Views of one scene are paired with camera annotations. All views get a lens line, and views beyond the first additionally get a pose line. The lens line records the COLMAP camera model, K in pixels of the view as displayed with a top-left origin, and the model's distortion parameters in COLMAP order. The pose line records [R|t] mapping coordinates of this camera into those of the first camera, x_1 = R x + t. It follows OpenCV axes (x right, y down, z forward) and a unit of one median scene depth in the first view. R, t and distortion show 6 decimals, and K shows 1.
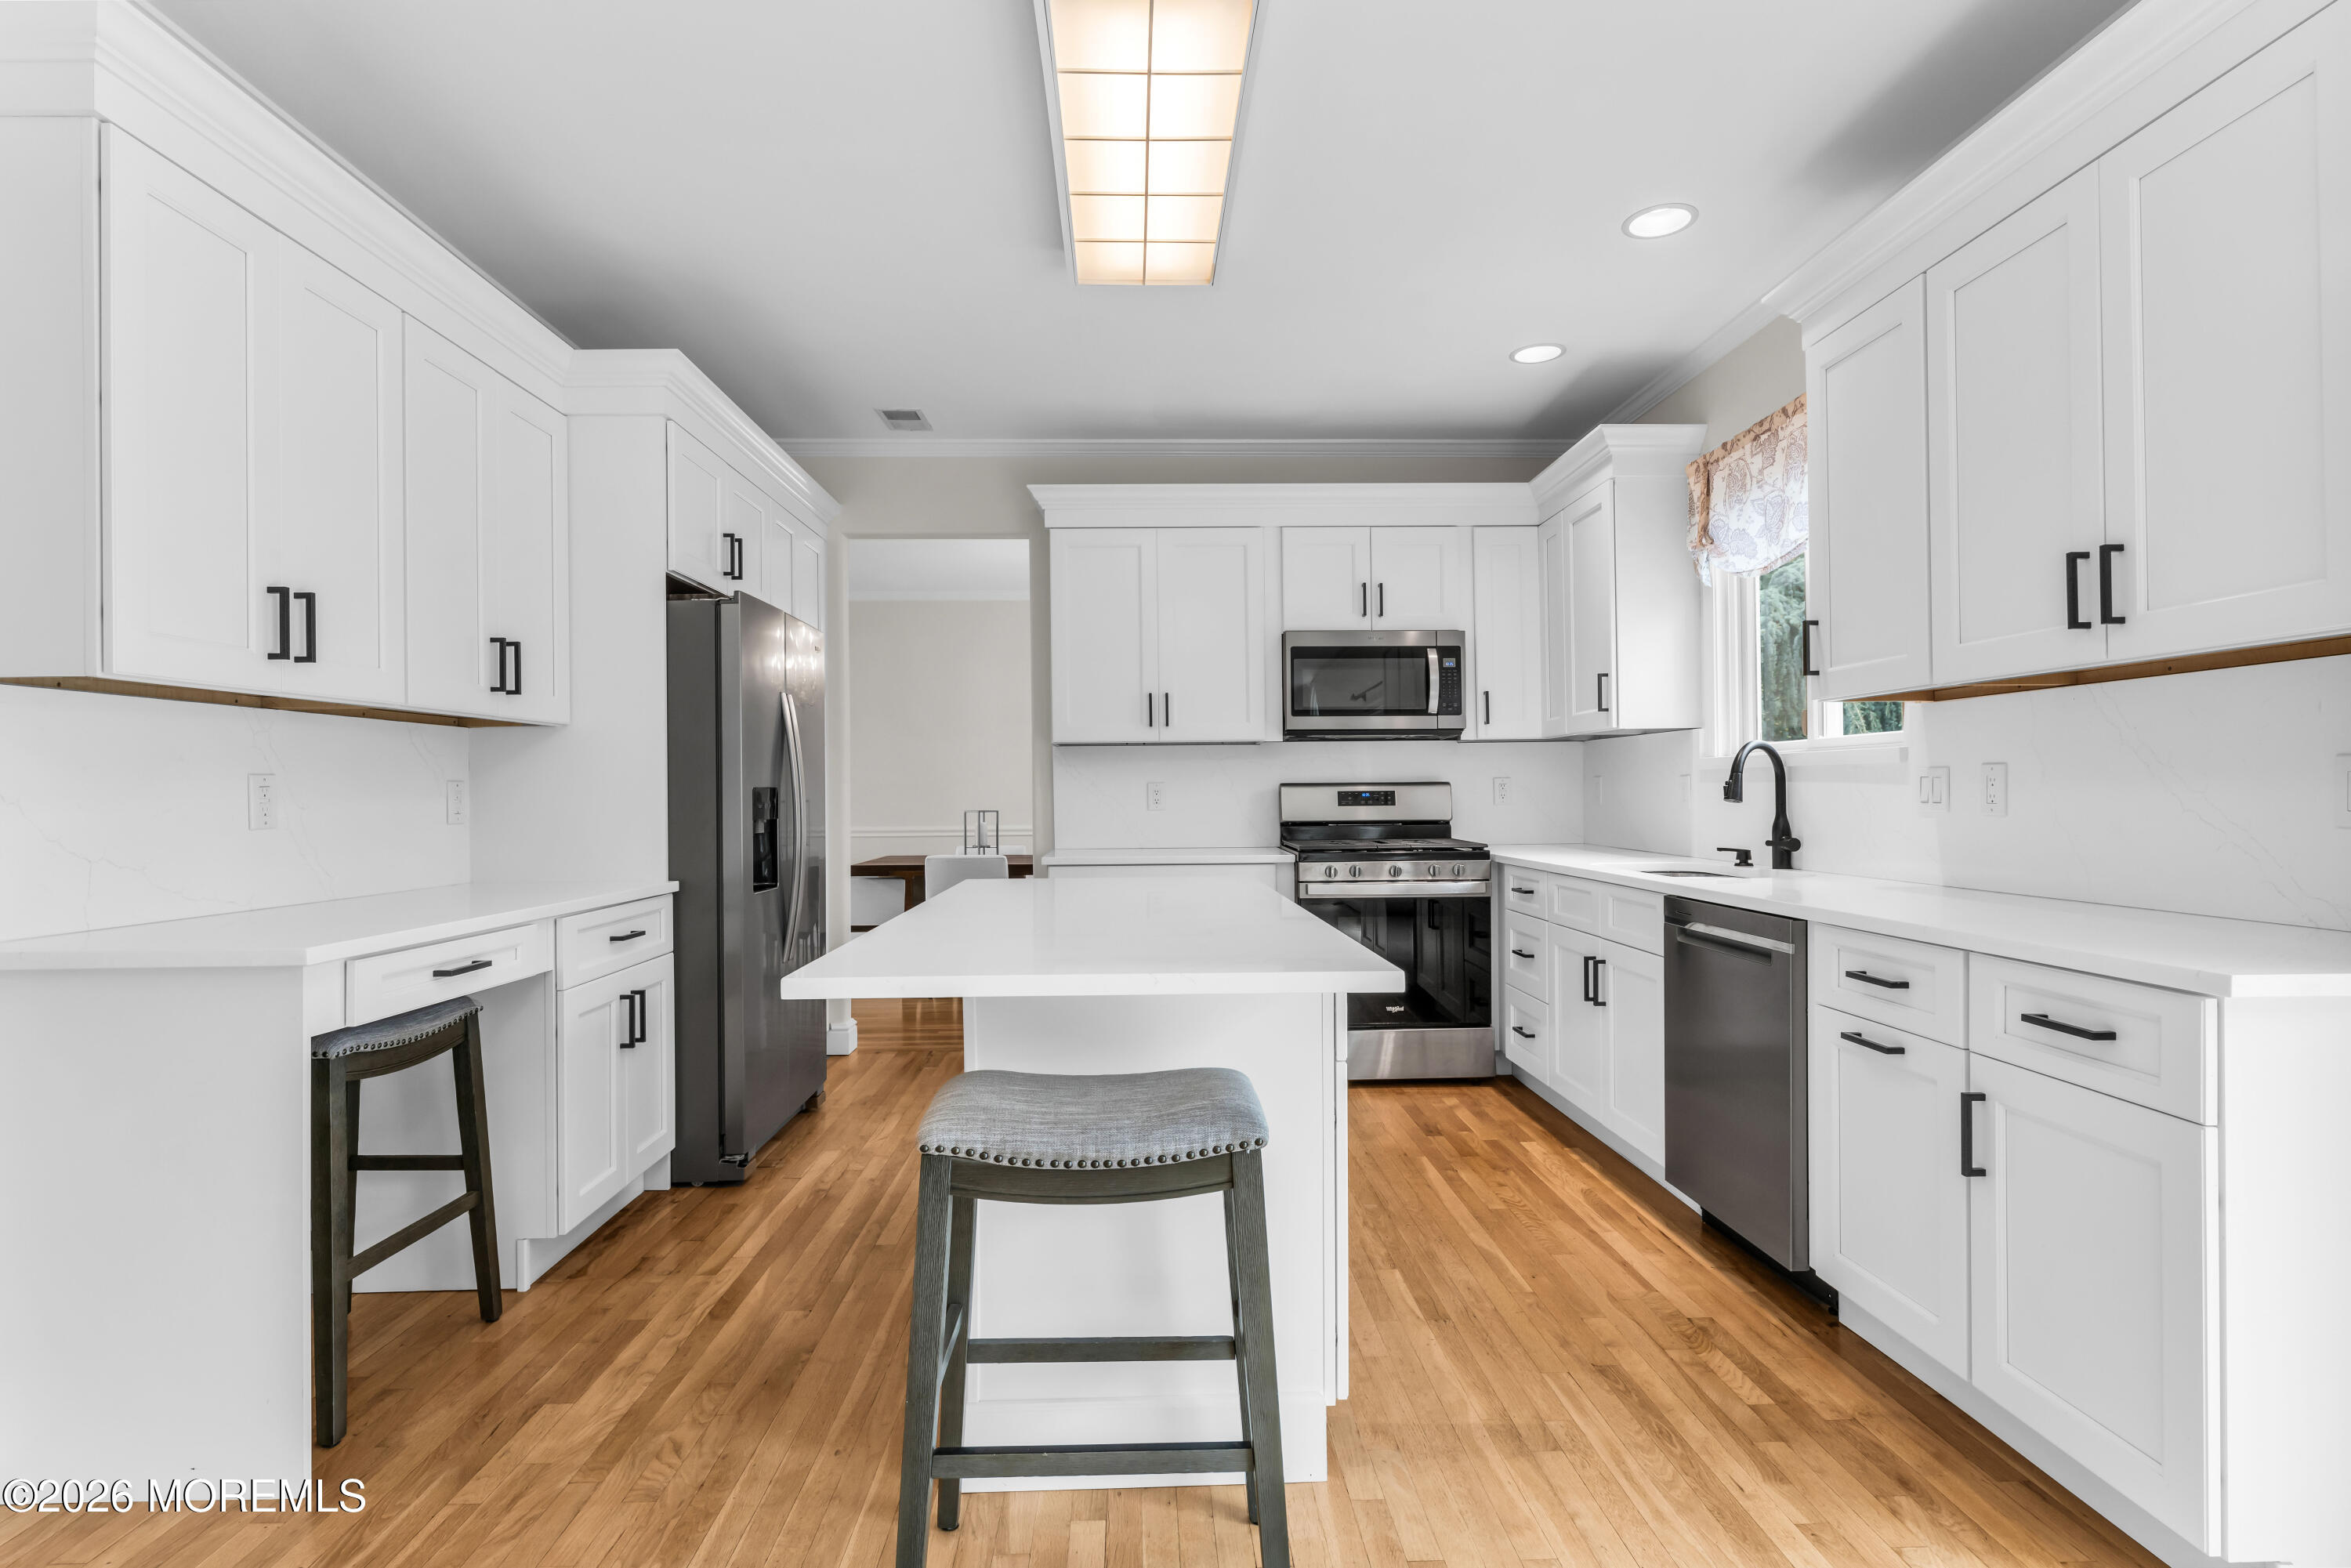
lens RADIAL K [[1167.6, 0, 1156.0], [0, 1167.6, 791.0], [0, 0, 1]] dist [-0.004562, -0.000189]
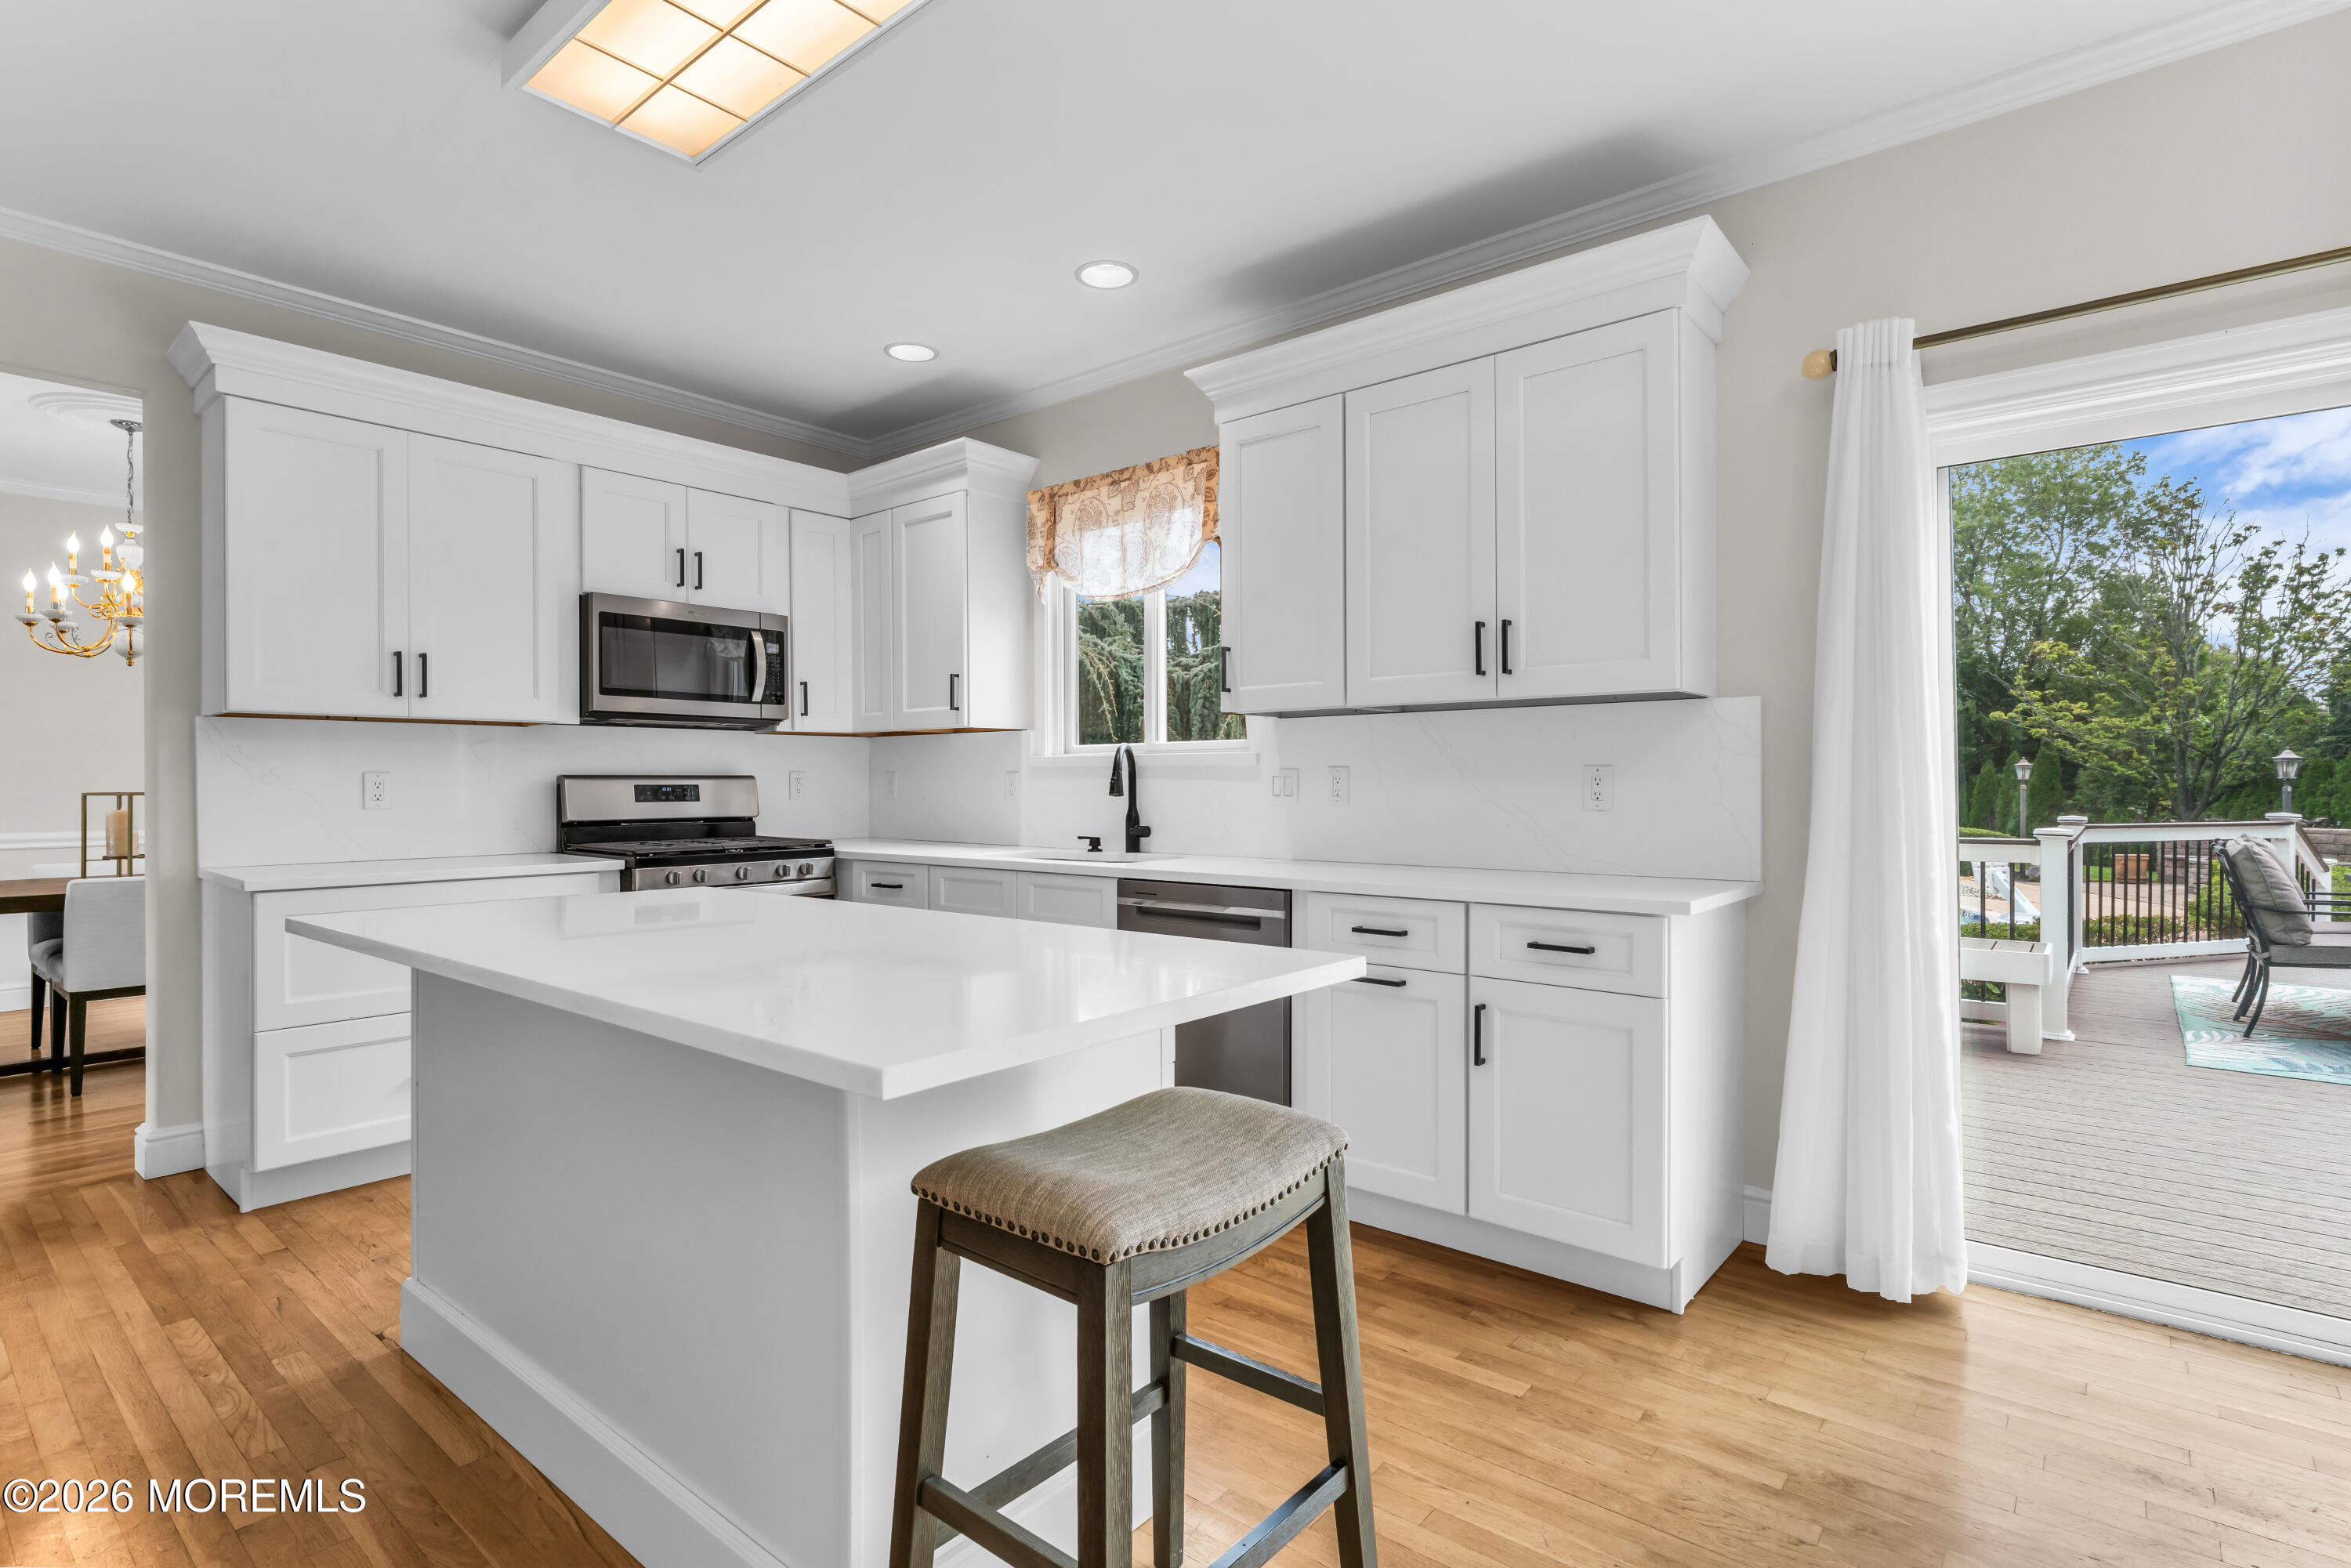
lens RADIAL K [[1146.4, 0, 1166.7], [0, 1146.4, 783.5], [0, 0, 1]] dist [-0.003520, 0.001847]
pose [[0.659977, 0.005870, 0.751263, -0.272332], [-0.004017, 0.999983, -0.004284, 0.001619], [-0.751275, -0.000190, 0.659989, 0.180880]]
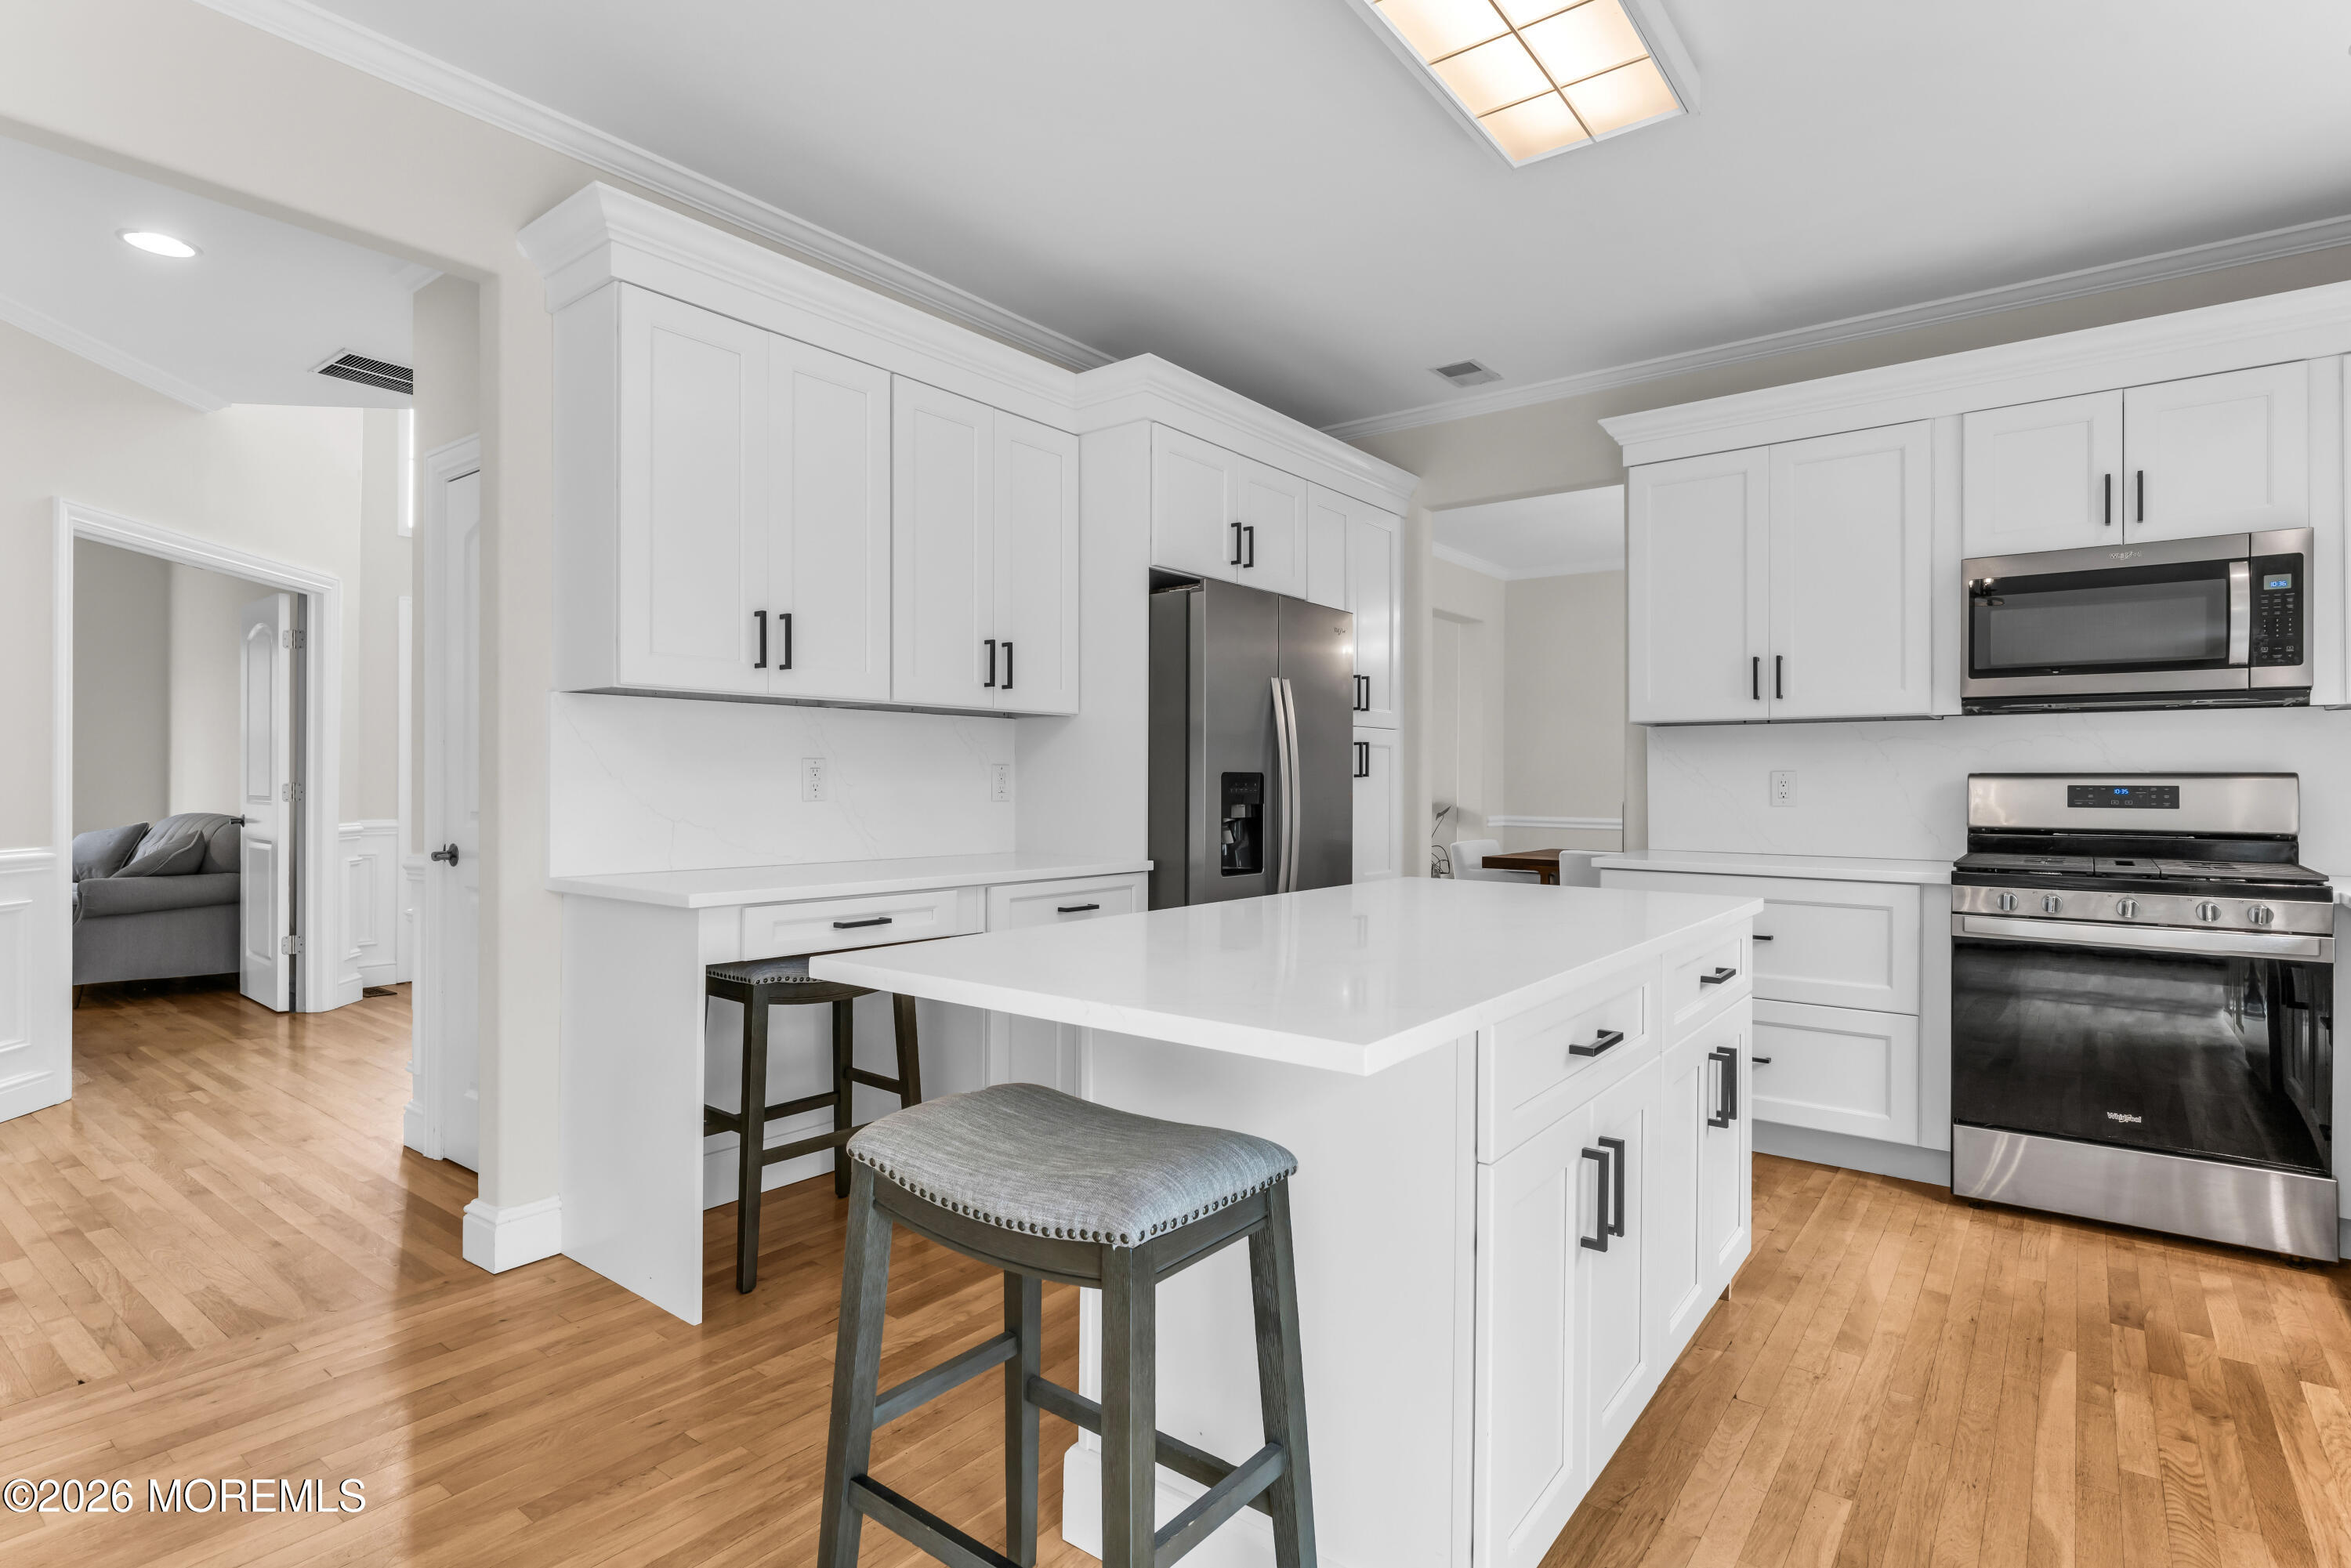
lens RADIAL K [[1167.6, 0, 1145.6], [0, 1167.6, 781.9], [0, 0, 1]] dist [-0.004562, -0.000189]
pose [[0.769189, 0.012922, -0.638891, 0.216432], [-0.010904, 0.999915, 0.007096, -0.000909], [0.638929, 0.001509, 0.769265, 0.158146]]
